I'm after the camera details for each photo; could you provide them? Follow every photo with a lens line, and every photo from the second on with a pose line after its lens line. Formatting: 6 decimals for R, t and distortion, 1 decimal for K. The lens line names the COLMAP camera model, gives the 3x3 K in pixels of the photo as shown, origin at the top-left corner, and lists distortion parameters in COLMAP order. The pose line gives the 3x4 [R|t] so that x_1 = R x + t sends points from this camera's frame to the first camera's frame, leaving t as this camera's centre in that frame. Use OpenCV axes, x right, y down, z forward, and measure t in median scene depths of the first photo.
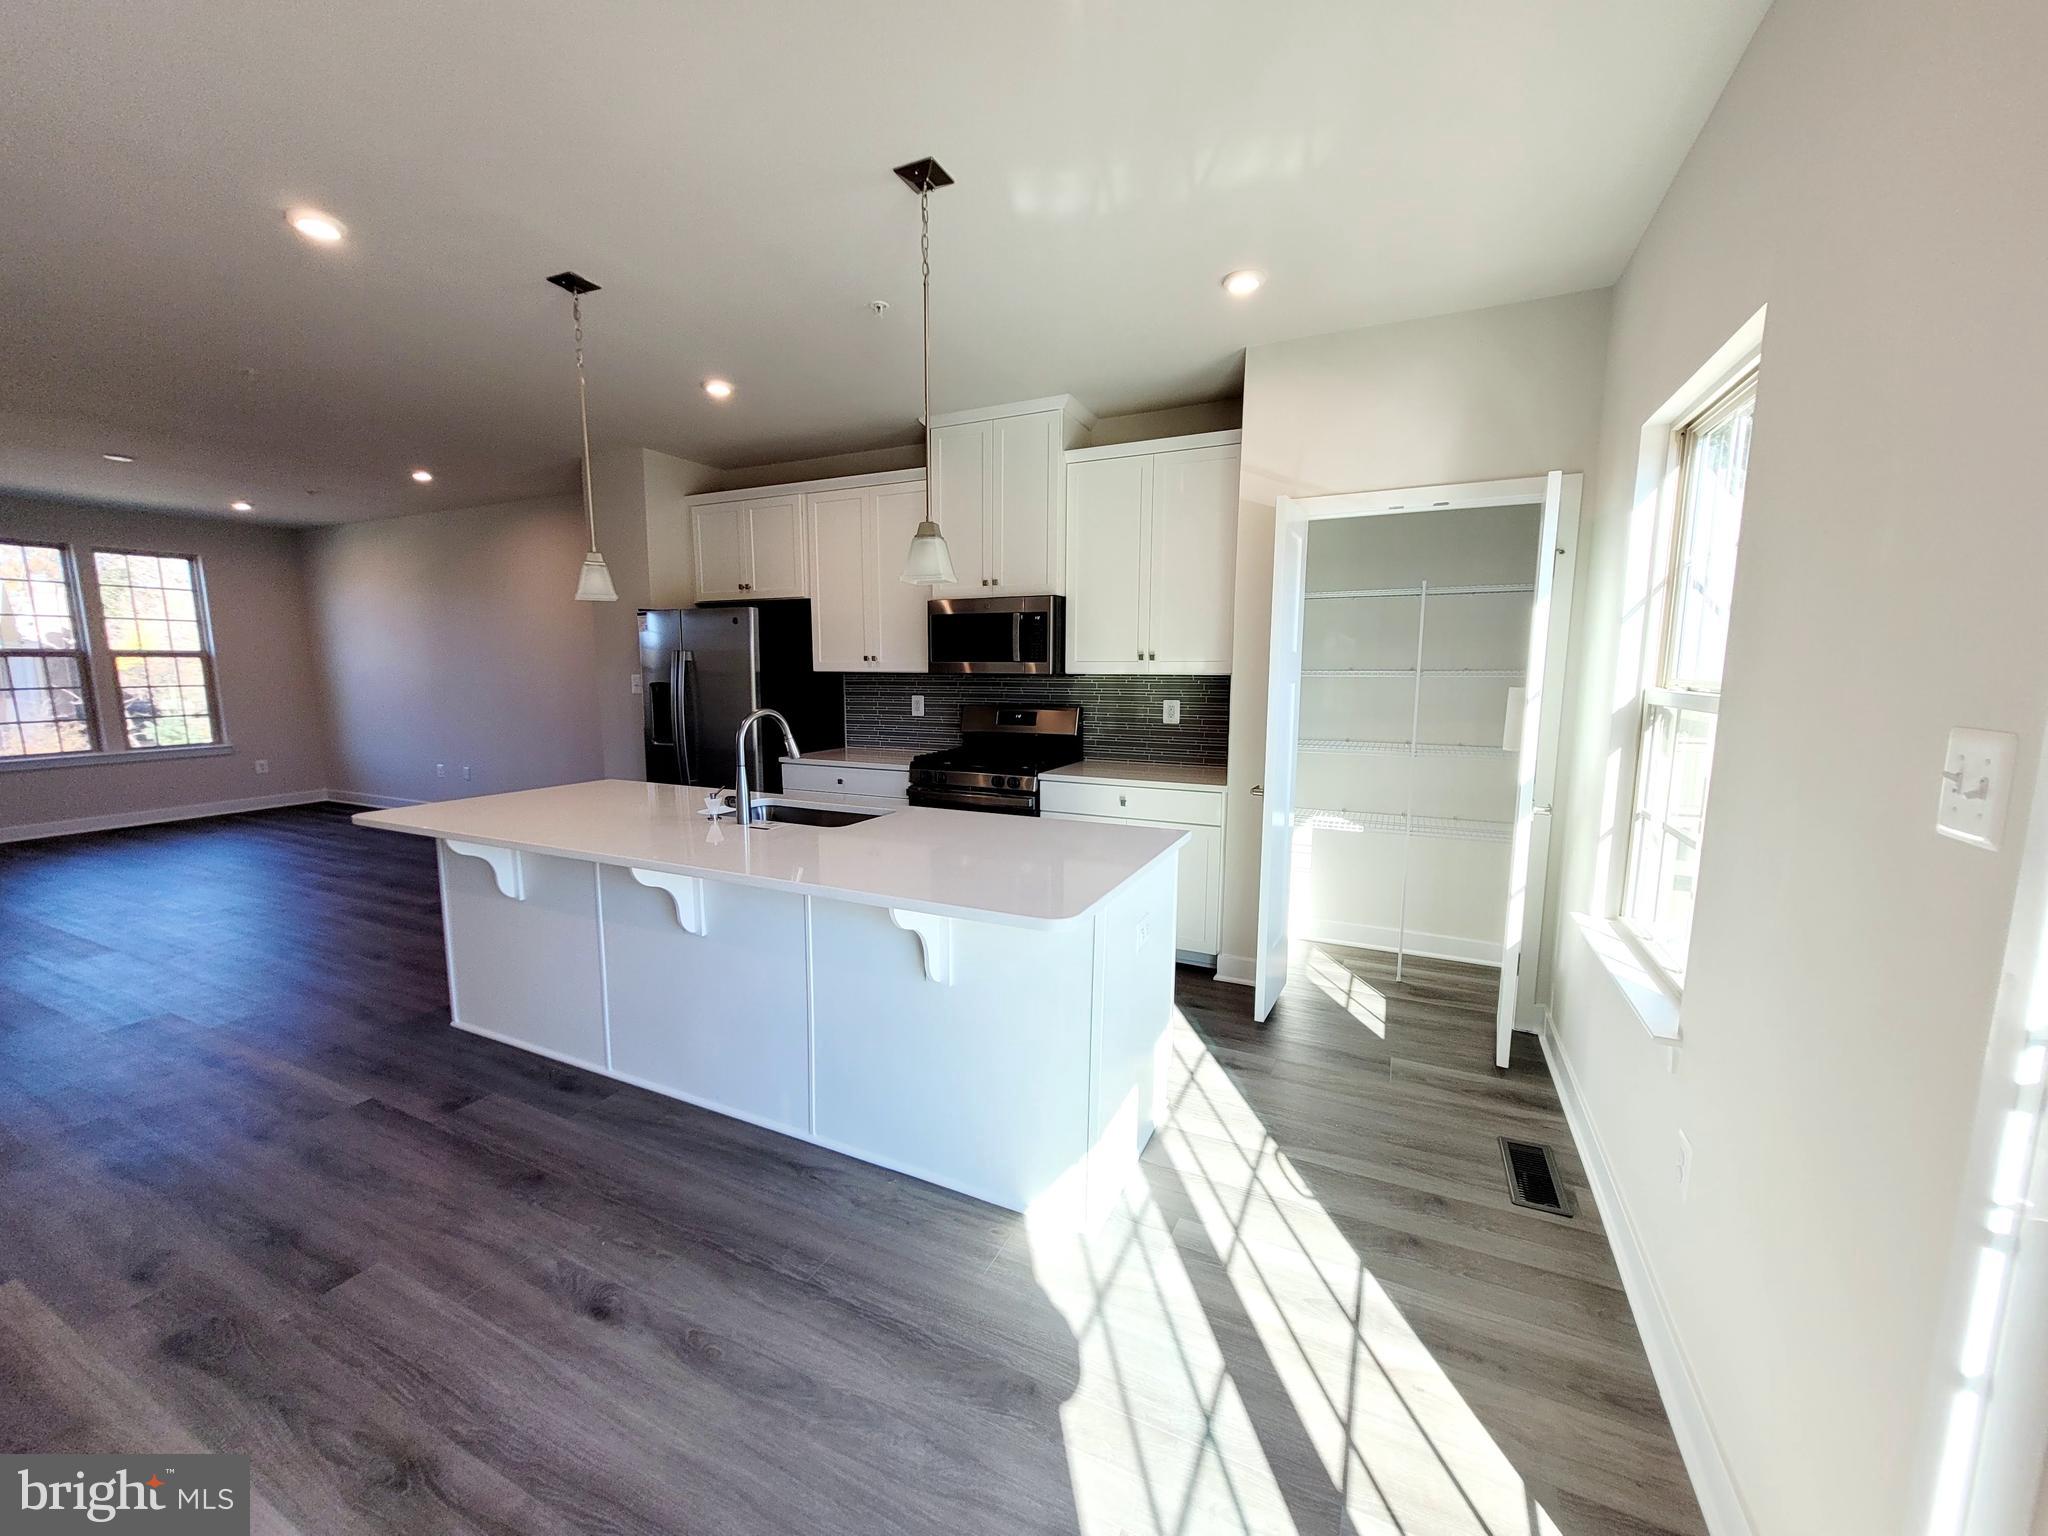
lens RADIAL K [[802.3, 0, 1017.9], [0, 802.3, 774.3], [0, 0, 1]] dist [0.007328, -0.002525]
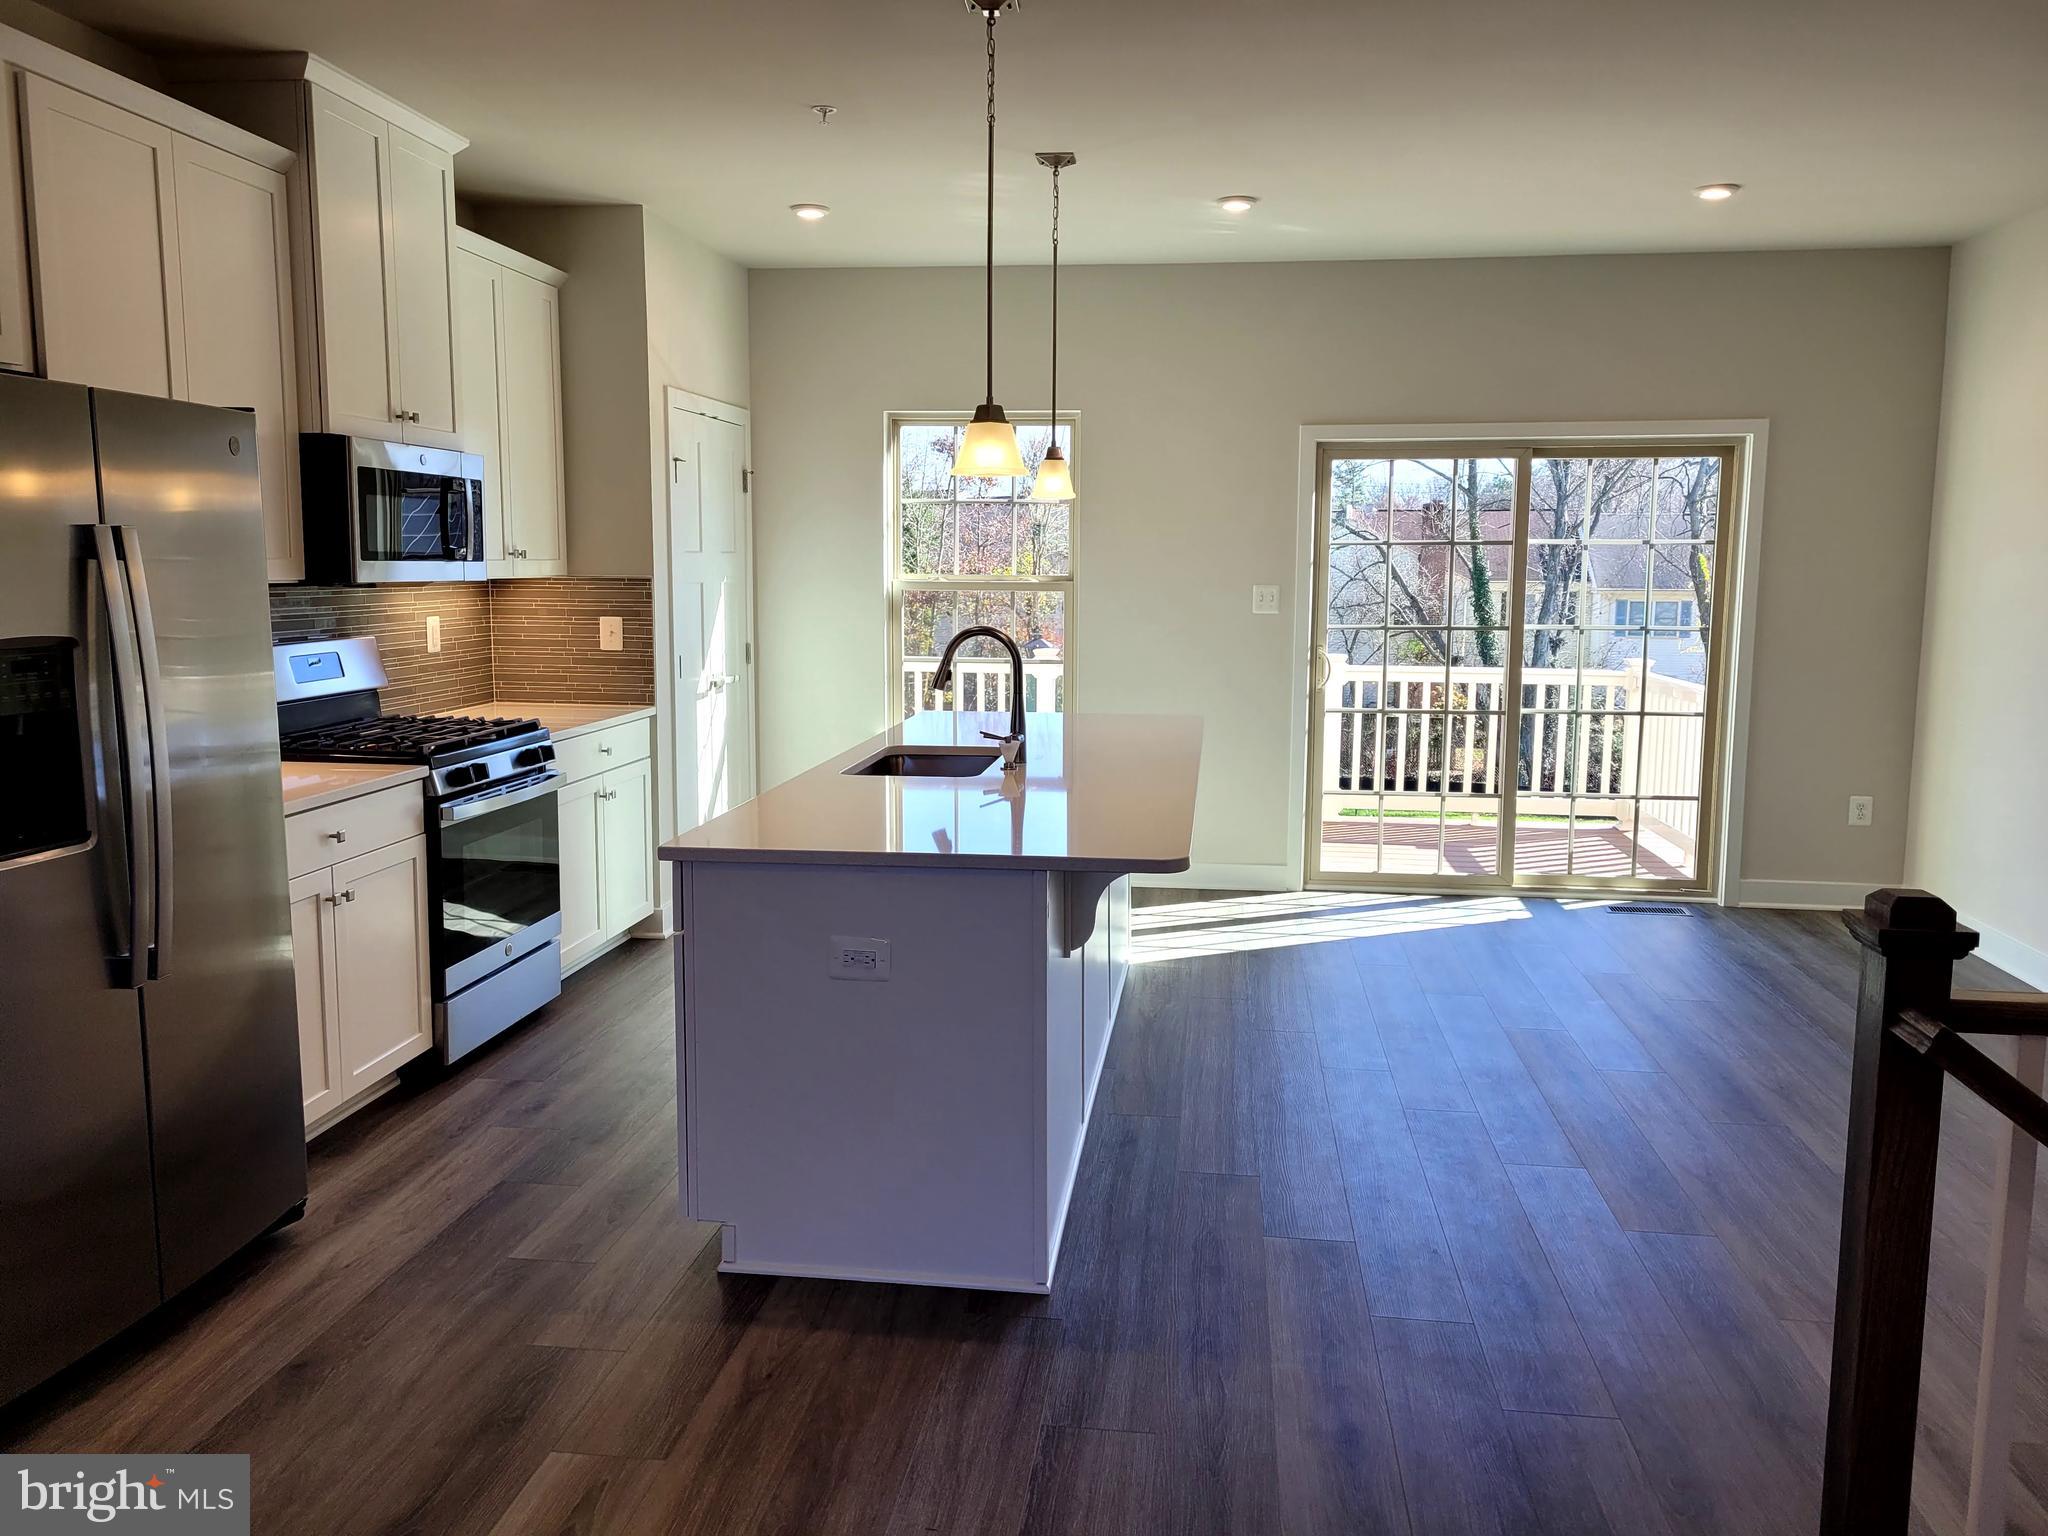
lens RADIAL K [[1539.8, 0, 1022.4], [0, 1539.8, 761.8], [0, 0, 1]] dist [0.033250, -0.029782]
pose [[-0.312507, -0.130316, 0.940934, -1.459126], [0.114527, 0.978151, 0.173507, -0.174045], [-0.942986, 0.161985, -0.290755, 1.146133]]
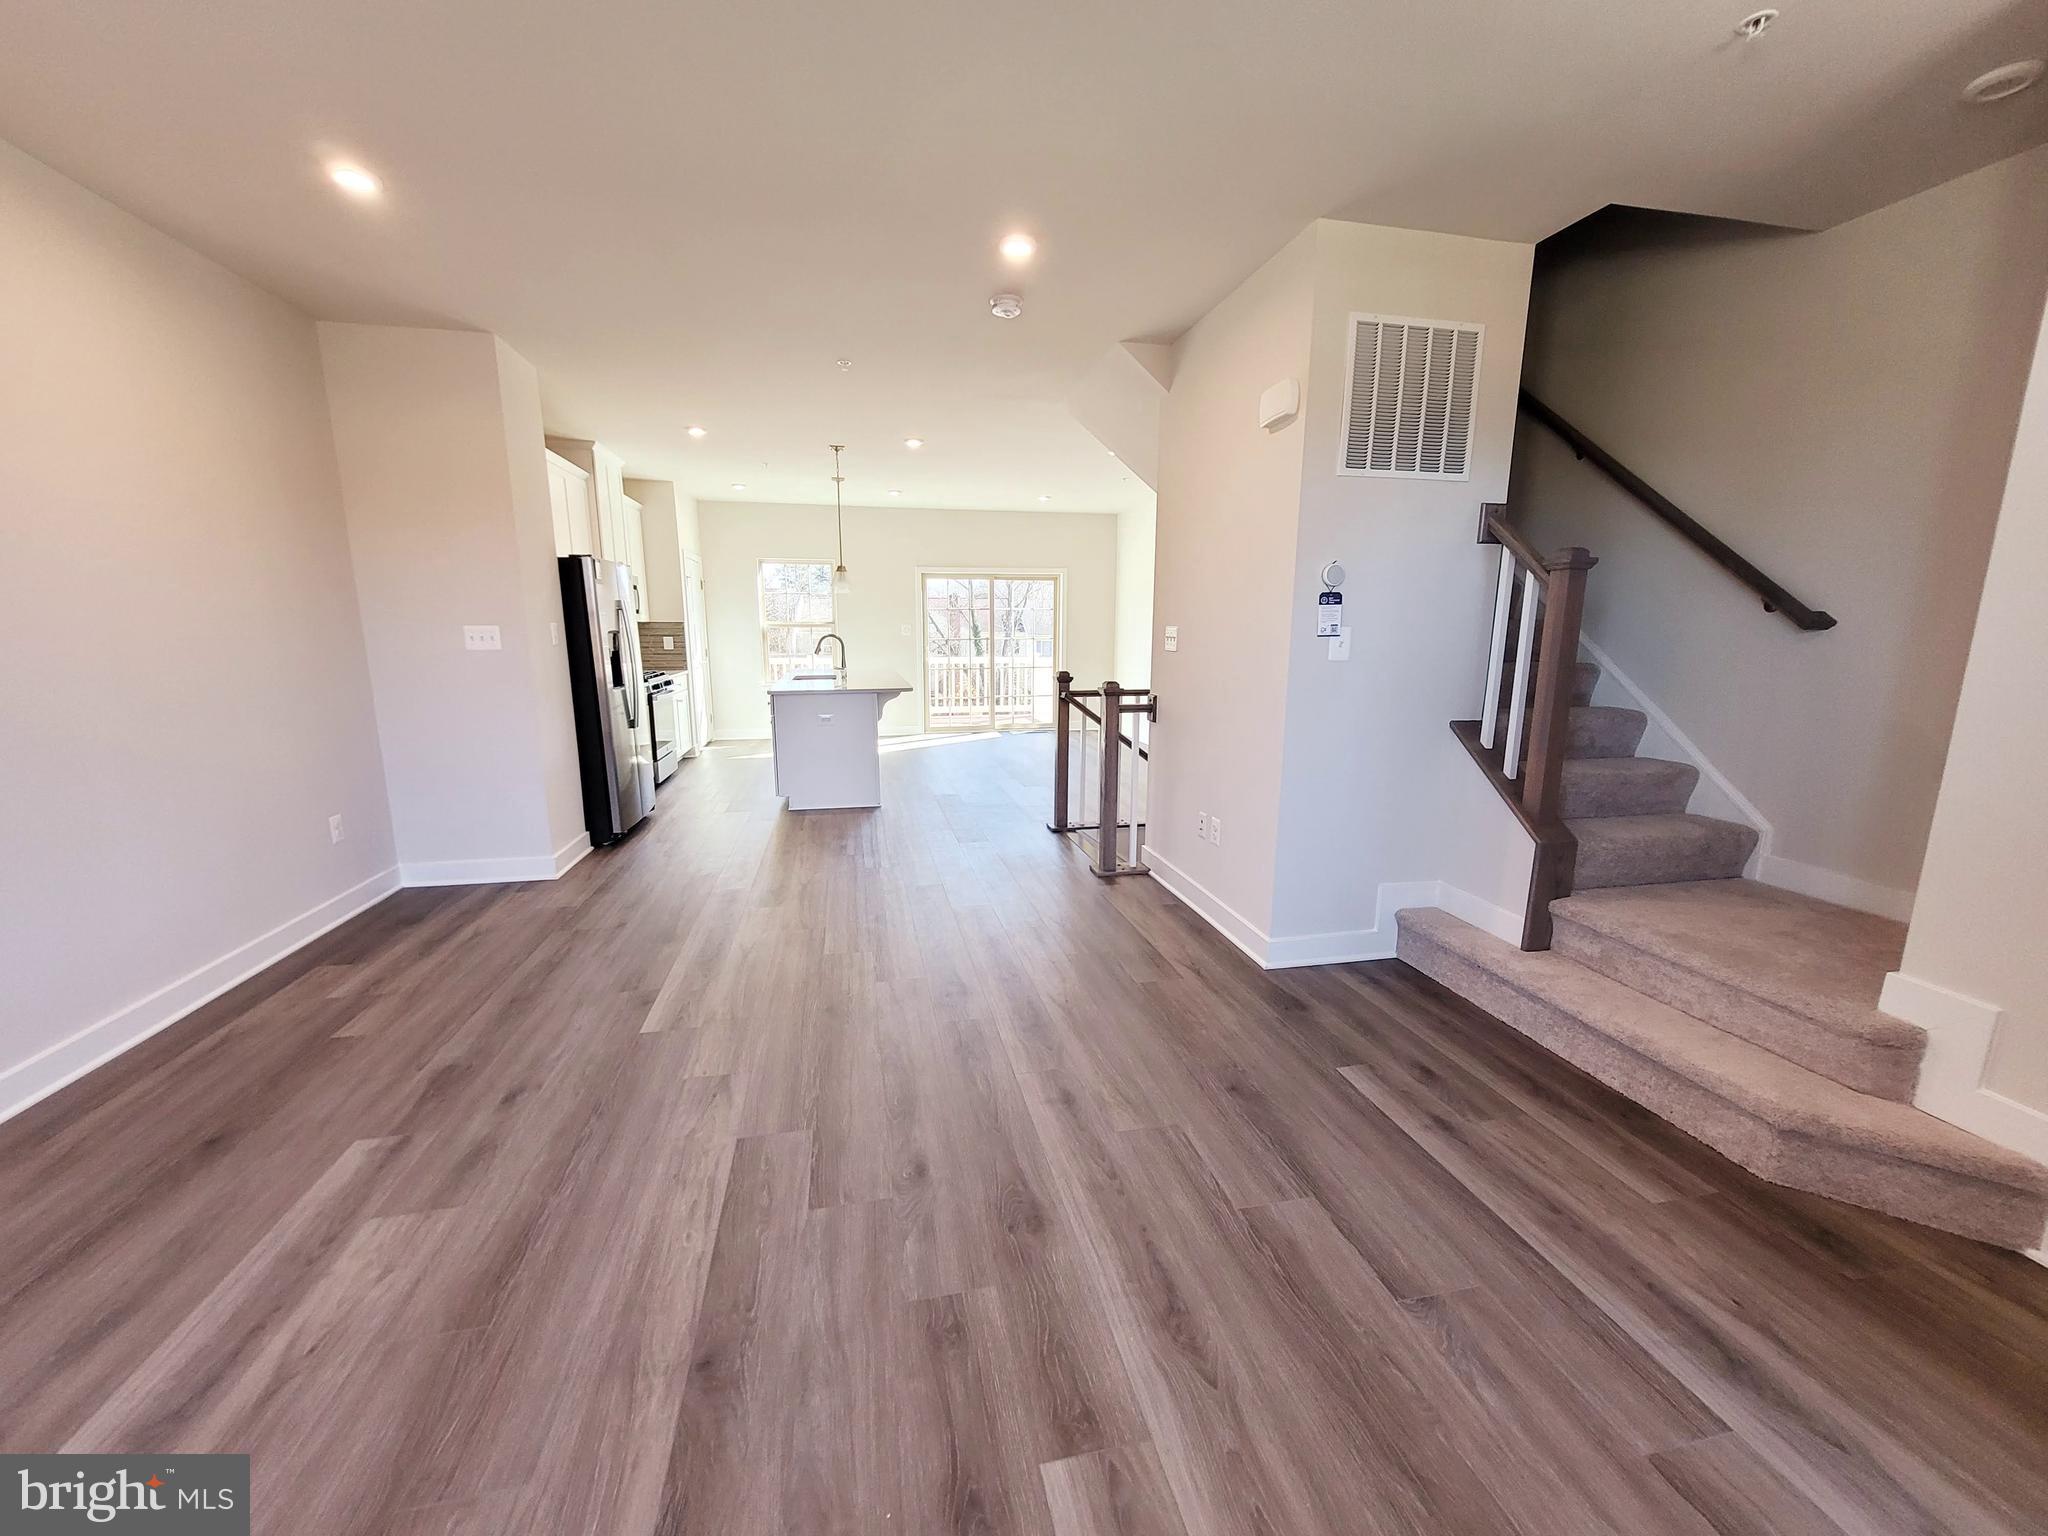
lens RADIAL K [[802.3, 0, 1011.4], [0, 802.3, 769.8], [0, 0, 1]] dist [0.007328, -0.002525]
pose [[-0.605241, -0.147203, 0.782314, -2.211902], [0.098704, 0.961293, 0.257243, -0.217855], [-0.789899, 0.232912, -0.567284, 1.687017]]
